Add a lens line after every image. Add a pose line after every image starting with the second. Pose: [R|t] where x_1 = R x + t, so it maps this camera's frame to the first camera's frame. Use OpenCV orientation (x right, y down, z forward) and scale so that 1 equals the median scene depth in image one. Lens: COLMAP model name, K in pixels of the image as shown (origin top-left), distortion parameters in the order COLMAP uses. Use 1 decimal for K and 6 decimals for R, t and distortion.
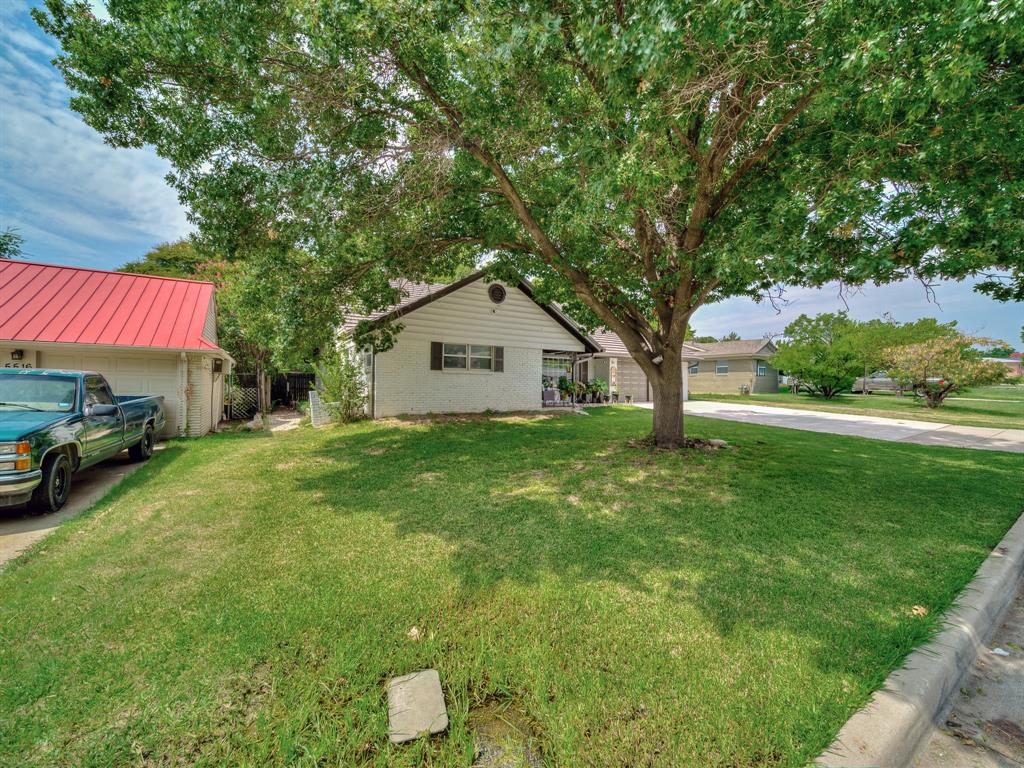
lens RADIAL K [[396.6, 0, 512.0], [0, 396.6, 384.0], [0, 0, 1]] dist [0.000618, 0.000087]
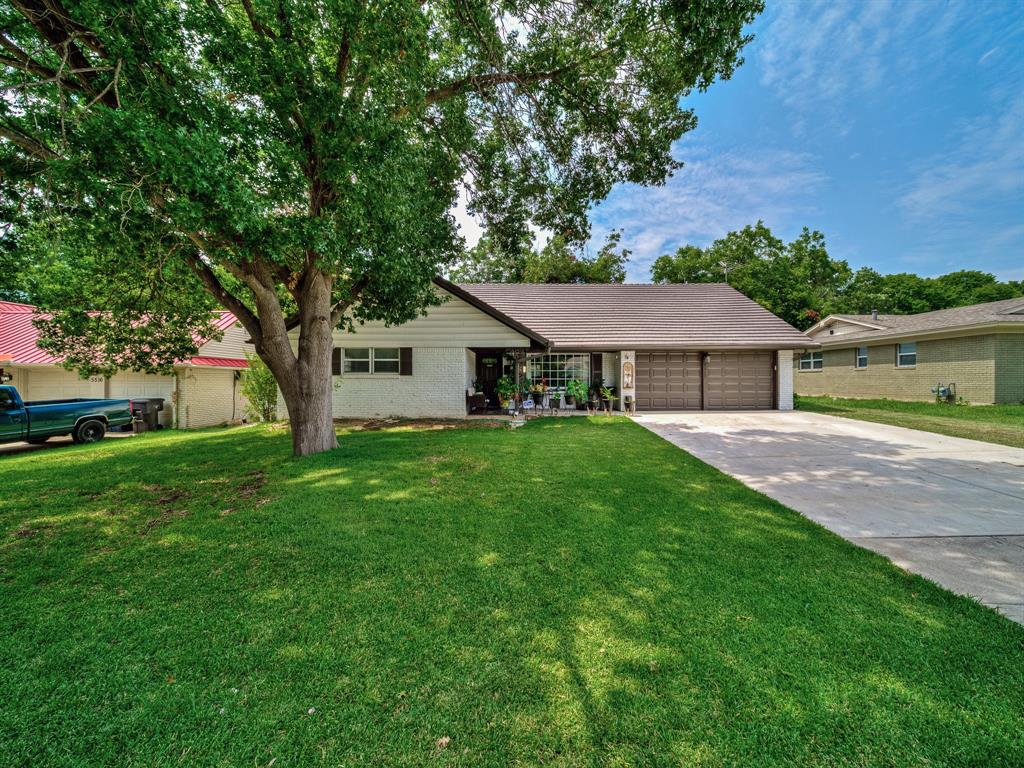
lens RADIAL K [[396.6, 0, 512.0], [0, 396.6, 384.0], [0, 0, 1]] dist [0.000618, 0.000087]
pose [[0.843093, -0.009840, -0.537678, 0.671435], [0.008990, 0.999951, -0.004204, -0.004126], [0.537693, -0.001289, 0.843140, 0.359170]]
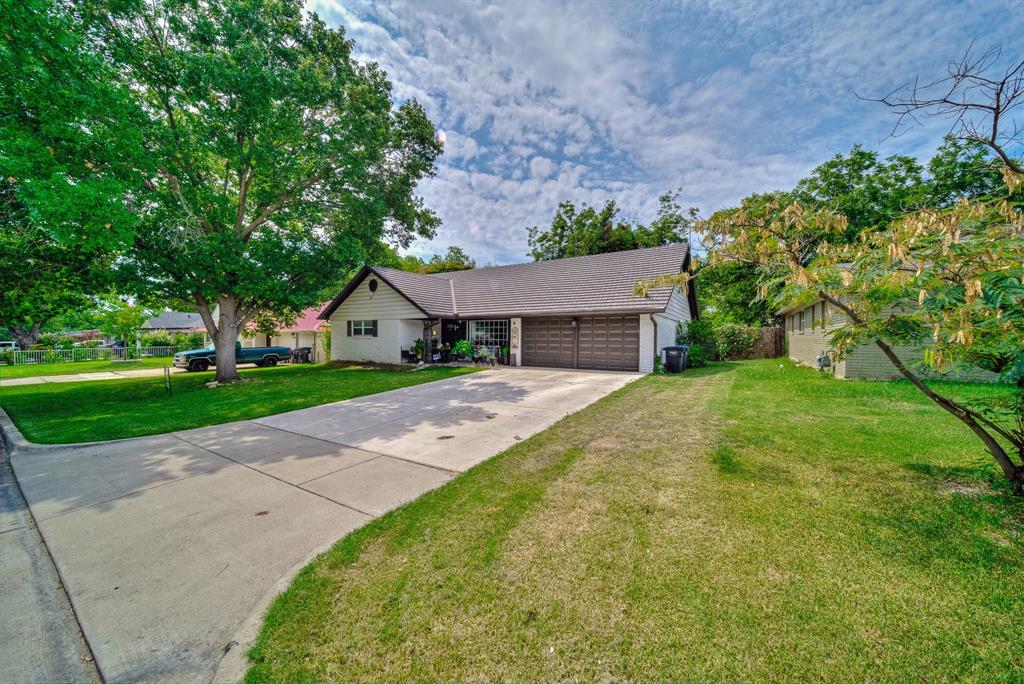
lens RADIAL K [[365.6, 0, 512.0], [0, 365.6, 342.0], [0, 0, 1]] dist [-0.000076, -0.000003]
pose [[0.427262, -0.003623, -0.904121, 1.463005], [-0.009083, 0.999924, -0.008300, -0.003630], [0.904082, 0.011758, 0.427197, 0.884279]]
